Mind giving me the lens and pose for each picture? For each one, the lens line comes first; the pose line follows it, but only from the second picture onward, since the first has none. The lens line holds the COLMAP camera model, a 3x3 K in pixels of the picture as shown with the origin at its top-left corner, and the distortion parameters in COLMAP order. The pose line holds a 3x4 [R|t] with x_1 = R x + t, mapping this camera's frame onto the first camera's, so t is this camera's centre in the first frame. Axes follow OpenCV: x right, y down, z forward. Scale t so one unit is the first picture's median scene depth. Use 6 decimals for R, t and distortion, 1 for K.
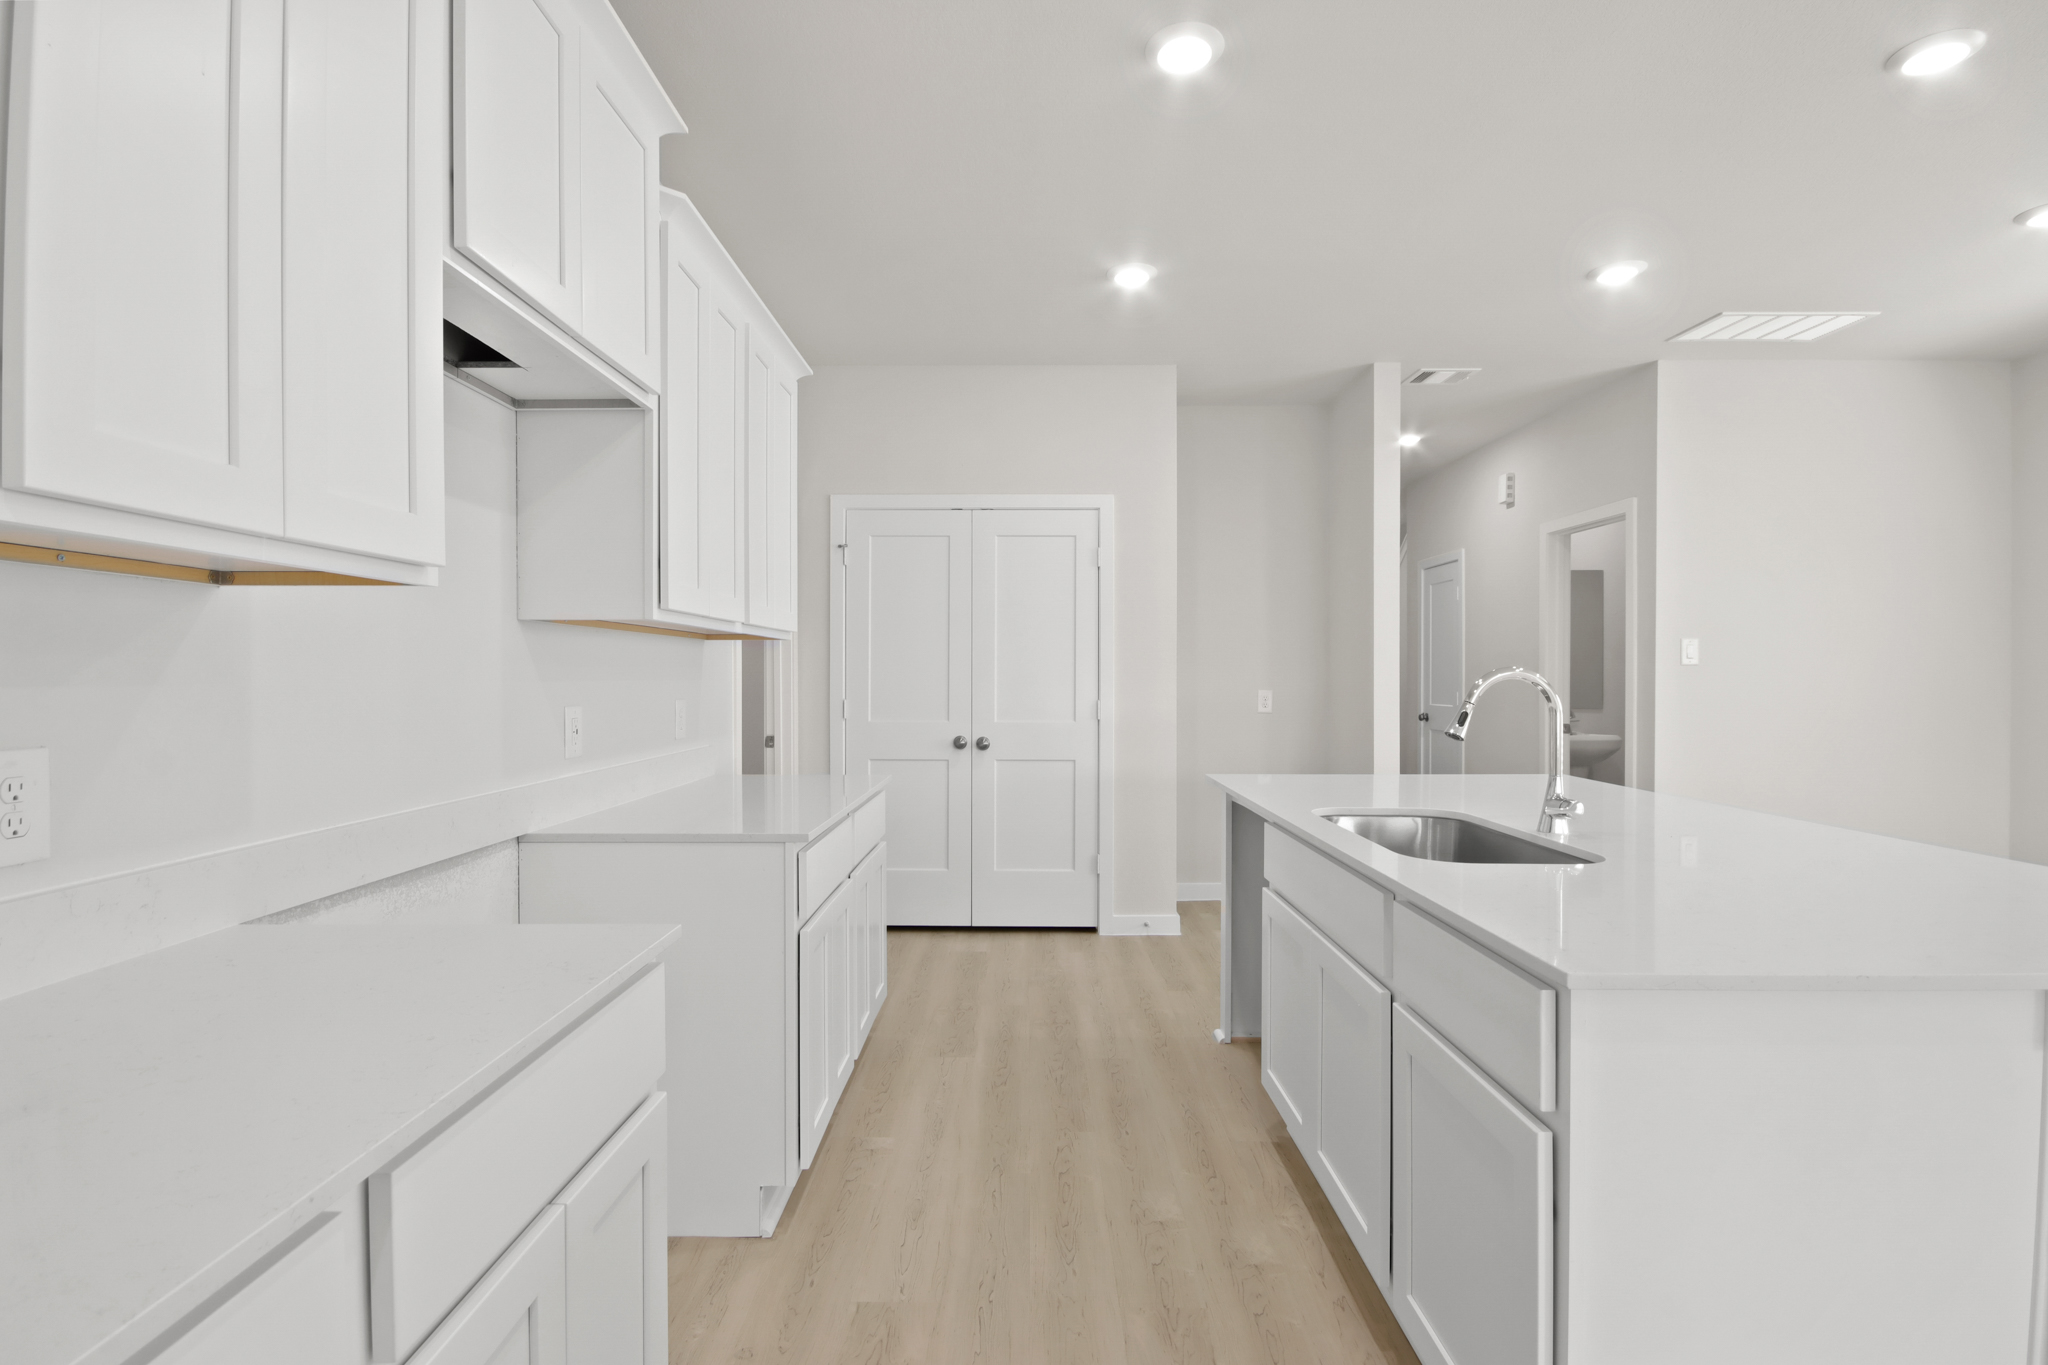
lens RADIAL K [[954.8, 0, 1019.2], [0, 954.8, 670.9], [0, 0, 1]] dist [-0.022755, -0.000027]
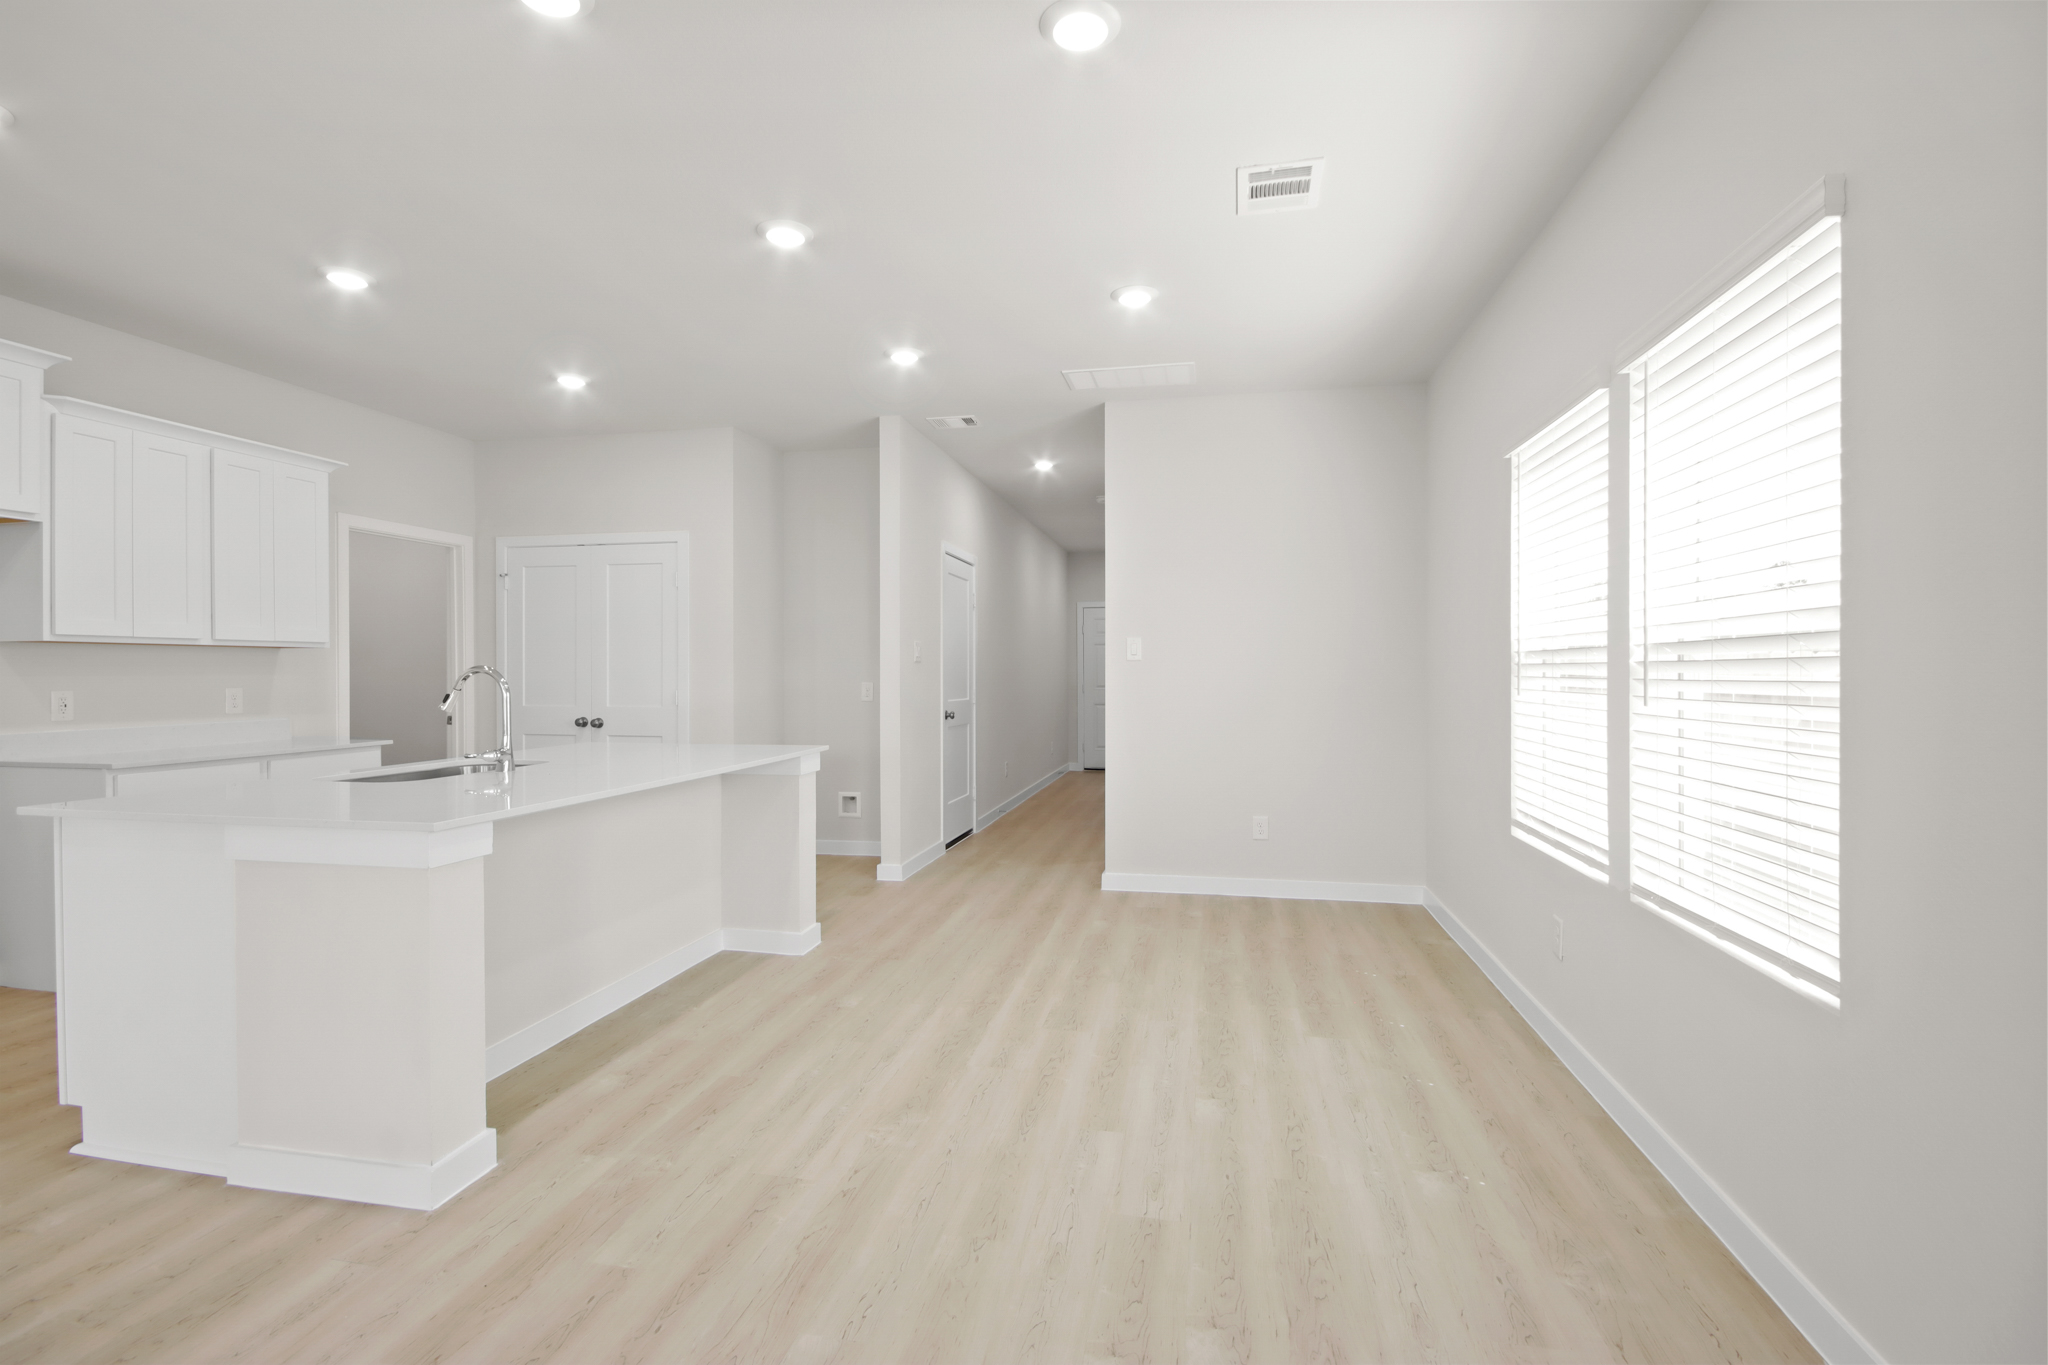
lens RADIAL K [[947.6, 0, 1022.7], [0, 947.6, 675.0], [0, 0, 1]] dist [0.013731, -0.012501]
pose [[0.982439, -0.002028, -0.186571, 0.781277], [0.003837, 0.999949, 0.009333, -0.000062], [0.186543, -0.009885, 0.982397, -0.177599]]
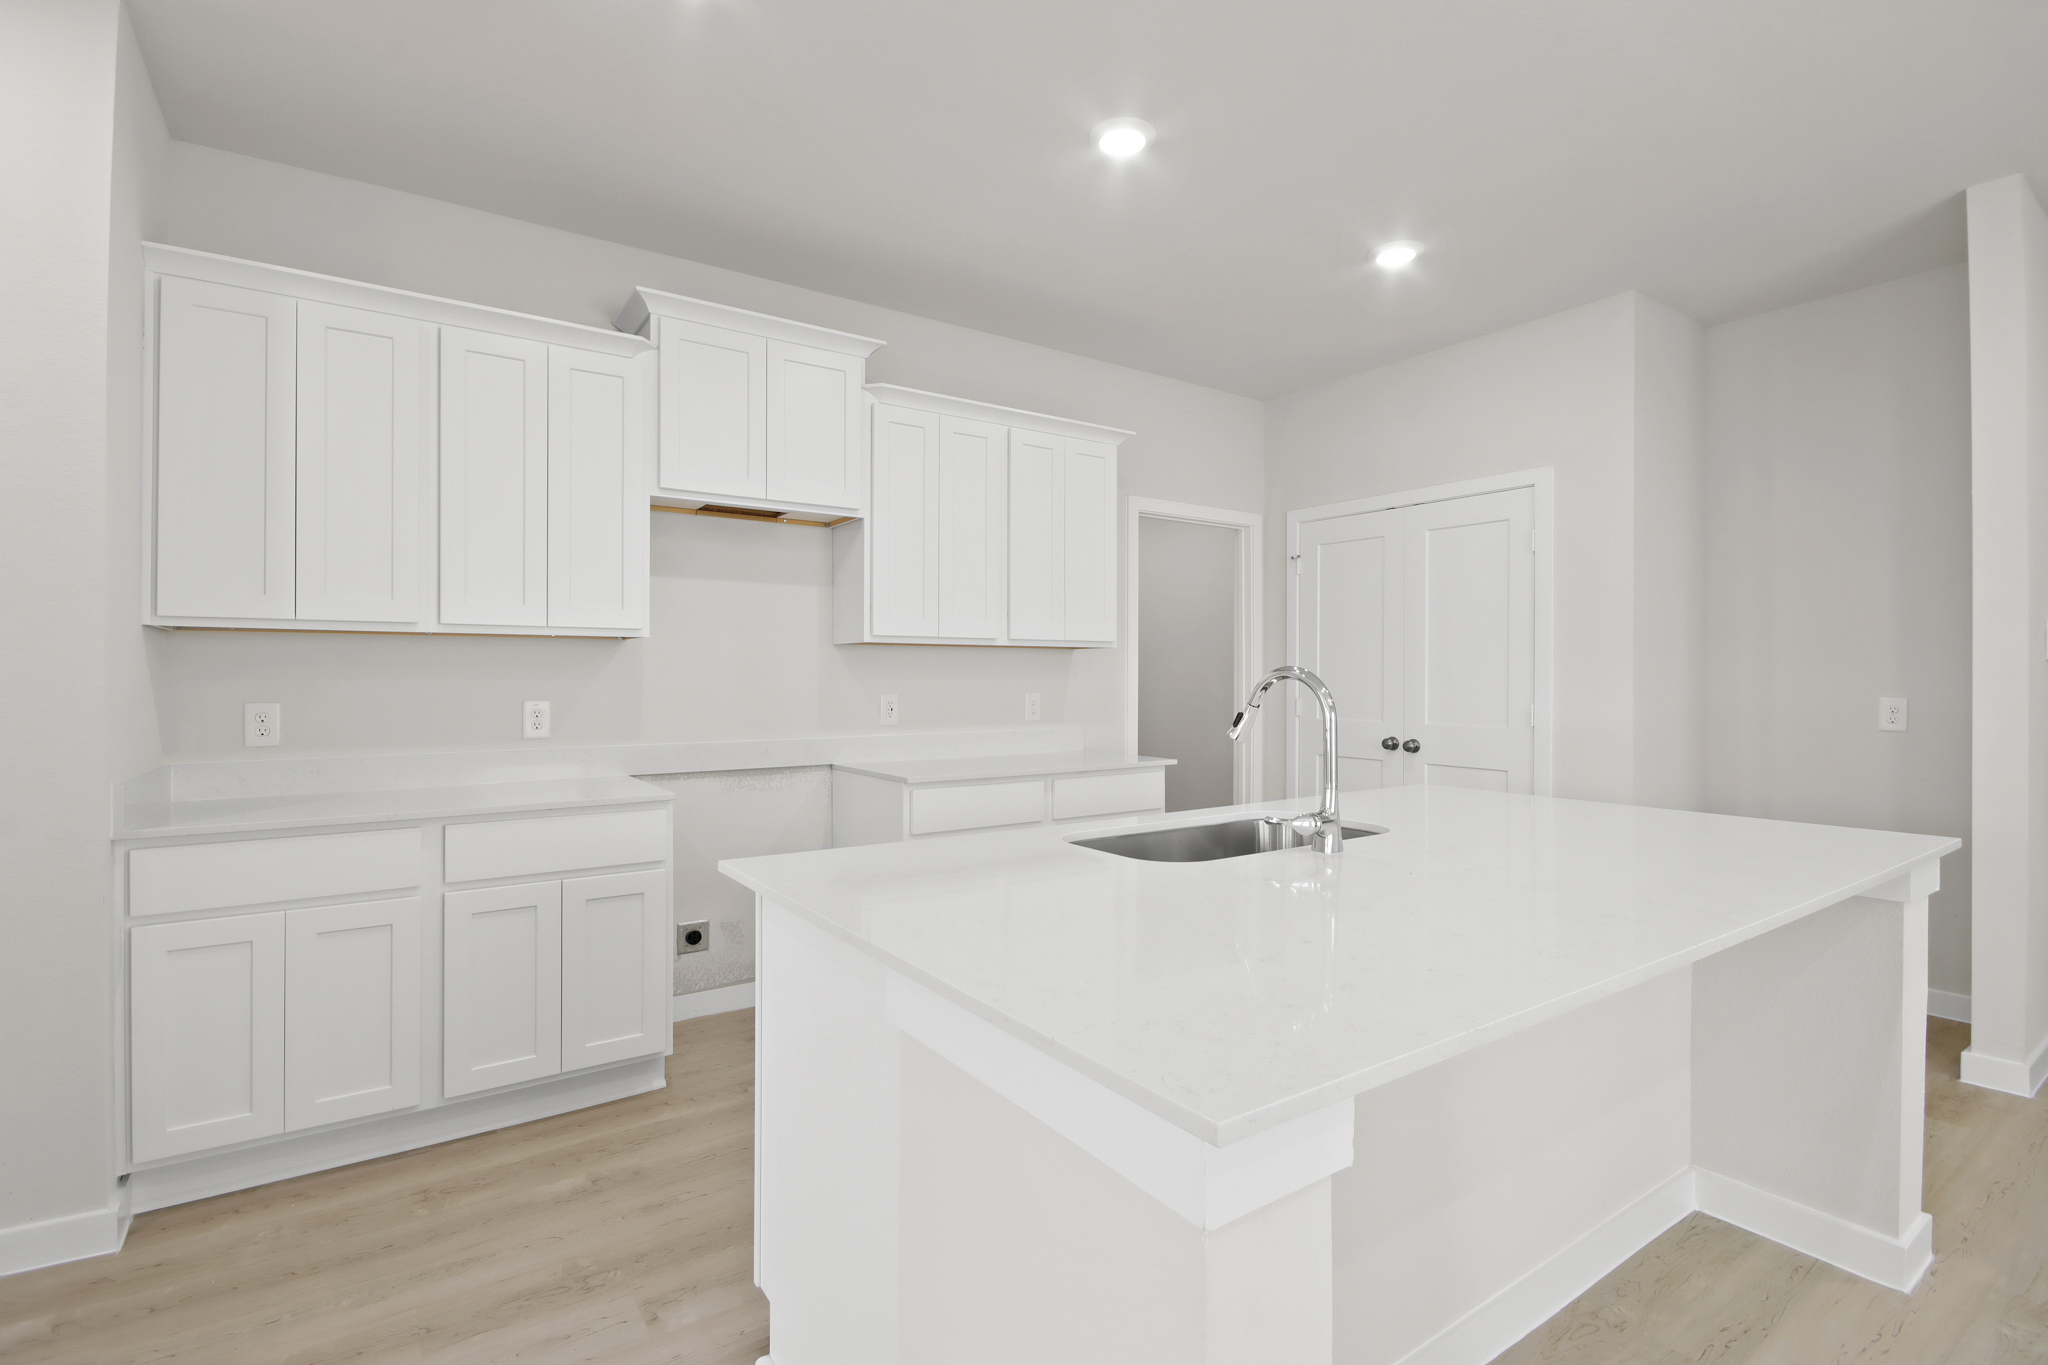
lens RADIAL K [[947.6, 0, 1022.7], [0, 947.6, 675.0], [0, 0, 1]] dist [0.013731, -0.012501]
pose [[0.582692, -0.000681, -0.812693, 0.517078], [0.003550, 0.999992, 0.001707, 0.000777], [0.812685, -0.003880, 0.582690, 0.111411]]
